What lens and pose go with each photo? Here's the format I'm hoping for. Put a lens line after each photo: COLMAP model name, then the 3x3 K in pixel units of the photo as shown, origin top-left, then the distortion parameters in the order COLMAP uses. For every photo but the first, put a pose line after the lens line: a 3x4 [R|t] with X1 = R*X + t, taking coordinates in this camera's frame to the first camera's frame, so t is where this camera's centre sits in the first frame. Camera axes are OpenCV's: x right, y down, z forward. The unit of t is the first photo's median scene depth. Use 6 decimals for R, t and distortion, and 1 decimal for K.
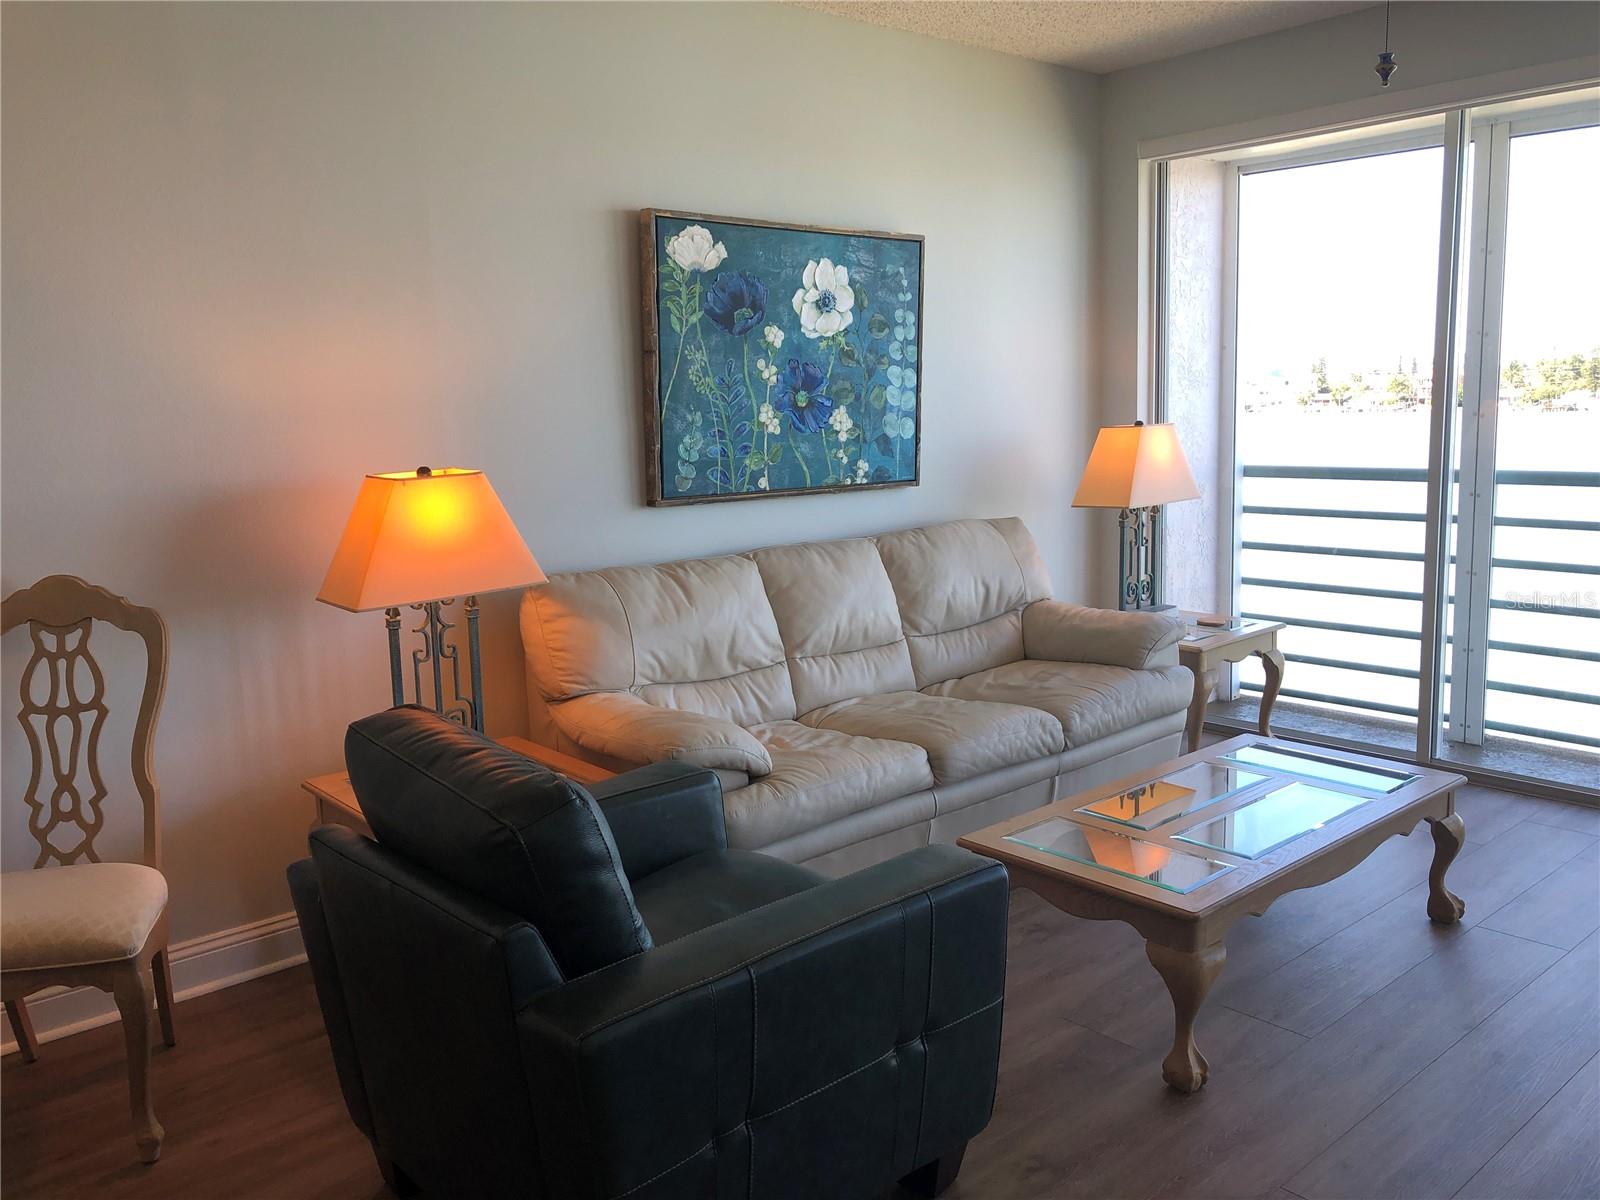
lens RADIAL K [[1330.9, 0, 807.2], [0, 1330.9, 591.8], [0, 0, 1]] dist [0.108928, -0.150420]
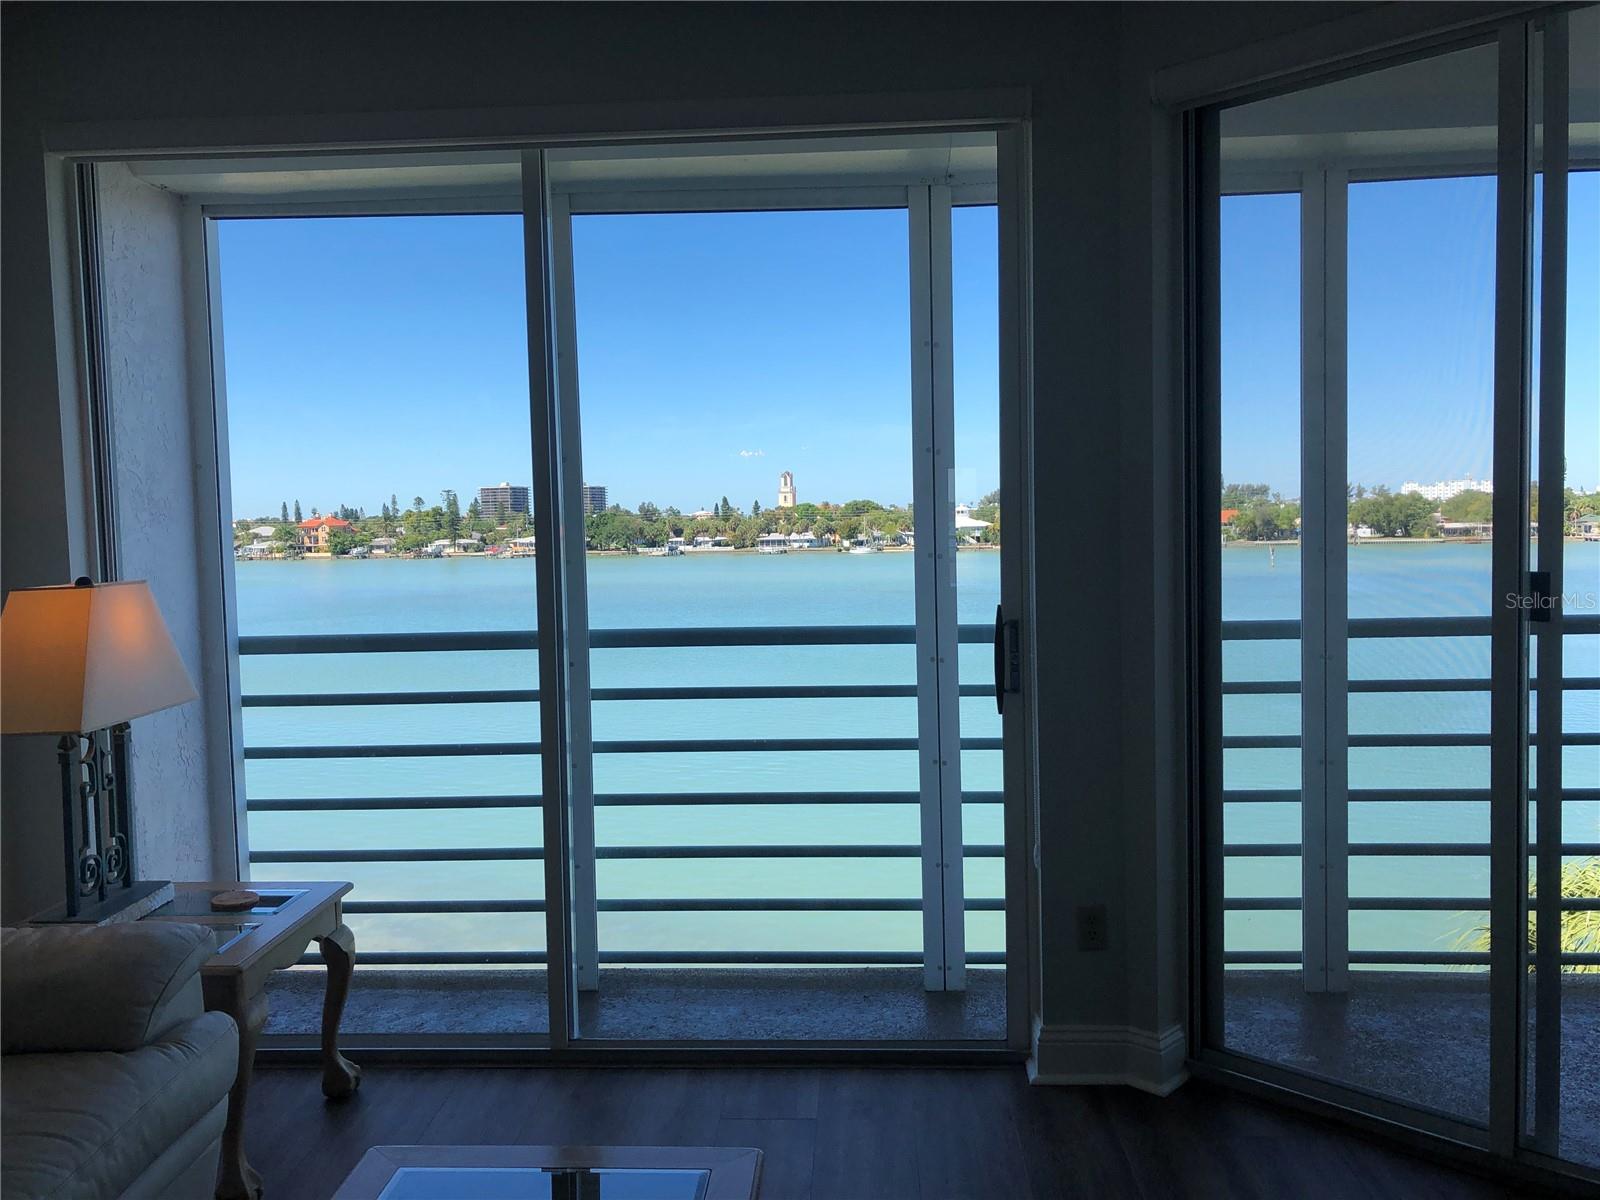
lens RADIAL K [[1283.9, 0, 800.5], [0, 1283.9, 585.6], [0, 0, 1]] dist [0.114625, -0.124612]
pose [[0.703649, -0.027814, 0.710003, 0.059329], [0.107229, 0.991946, -0.067410, -0.050268], [-0.702410, 0.123566, 0.700965, 0.368945]]
